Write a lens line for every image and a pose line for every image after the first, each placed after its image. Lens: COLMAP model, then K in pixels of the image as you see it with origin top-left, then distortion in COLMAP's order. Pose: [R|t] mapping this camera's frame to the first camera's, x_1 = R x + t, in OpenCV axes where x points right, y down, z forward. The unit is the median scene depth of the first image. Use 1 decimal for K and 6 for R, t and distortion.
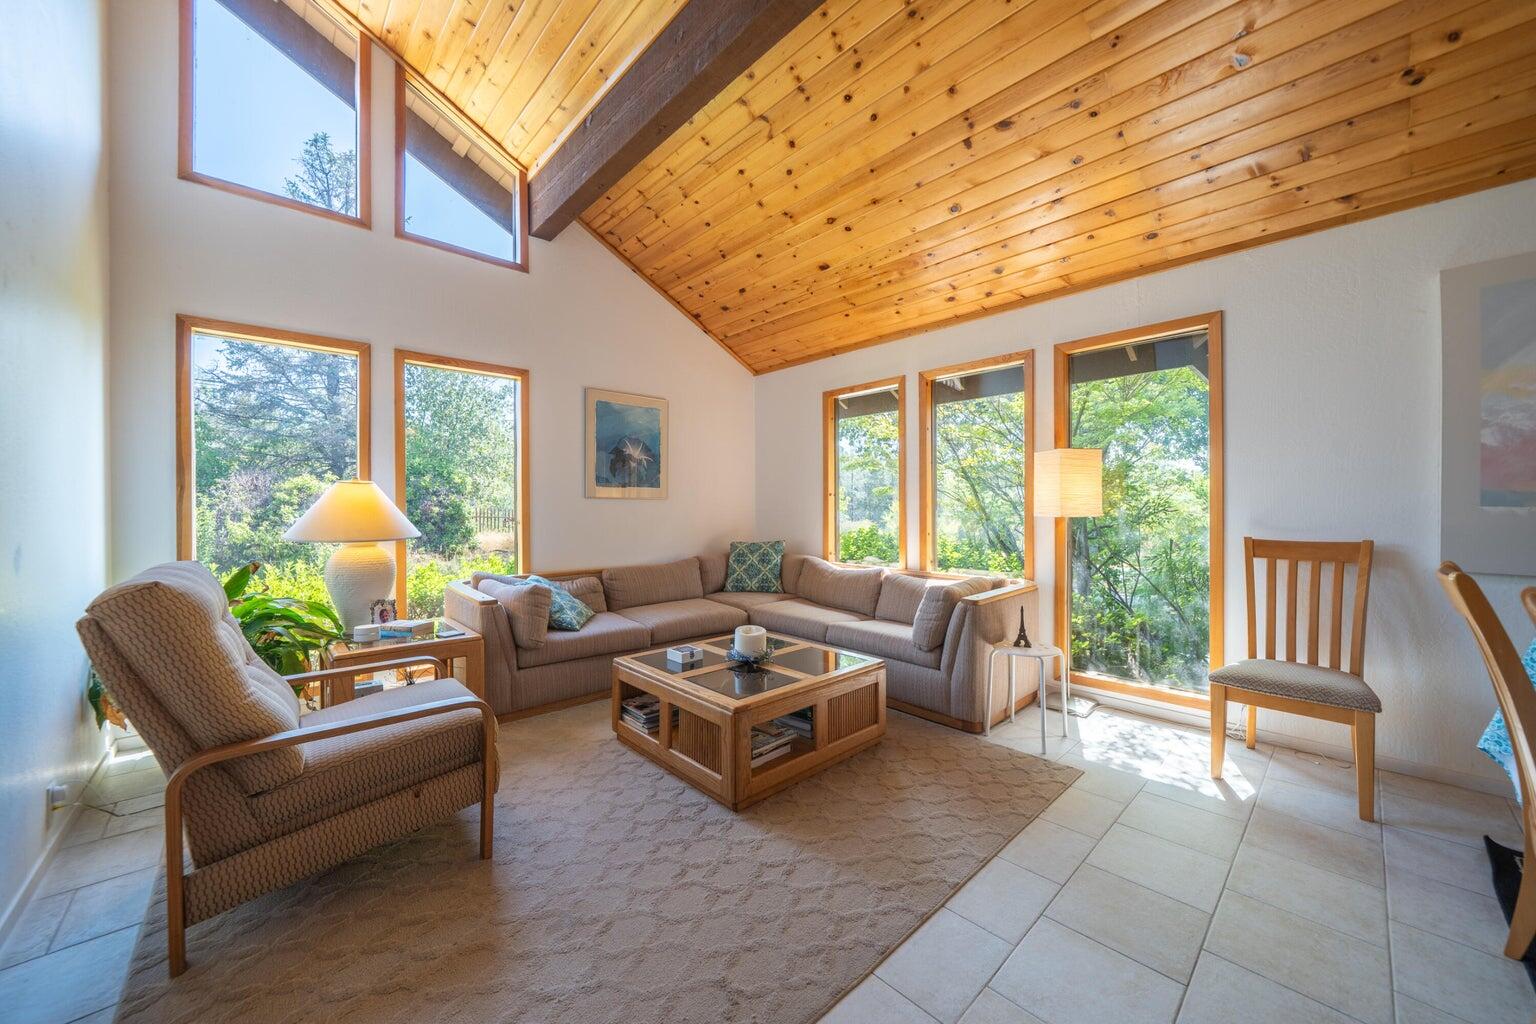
lens RADIAL K [[558.5, 0, 768.0], [0, 558.5, 512.0], [0, 0, 1]] dist [-0.010046, 0.000326]
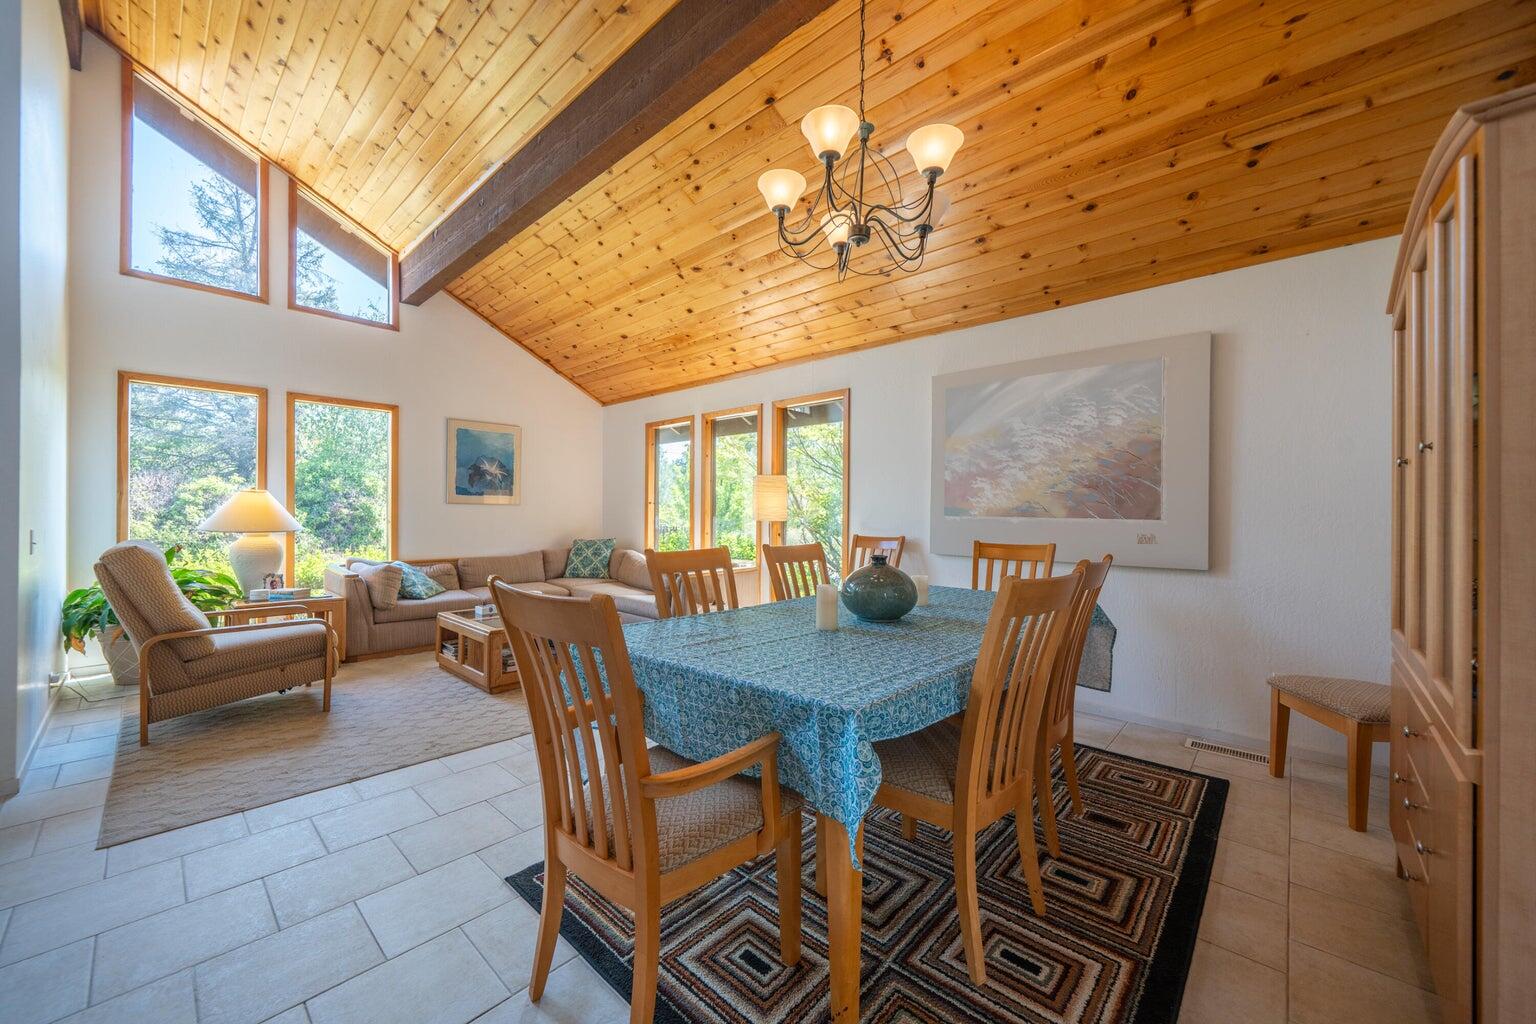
lens RADIAL K [[571.2, 0, 762.6], [0, 571.2, 517.1], [0, 0, 1]] dist [-0.000770, -0.000240]
pose [[0.997048, 0.010752, 0.076029, 0.324544], [-0.010622, 0.999941, -0.002104, 0.001690], [-0.076047, 0.001290, 0.997103, -0.404278]]
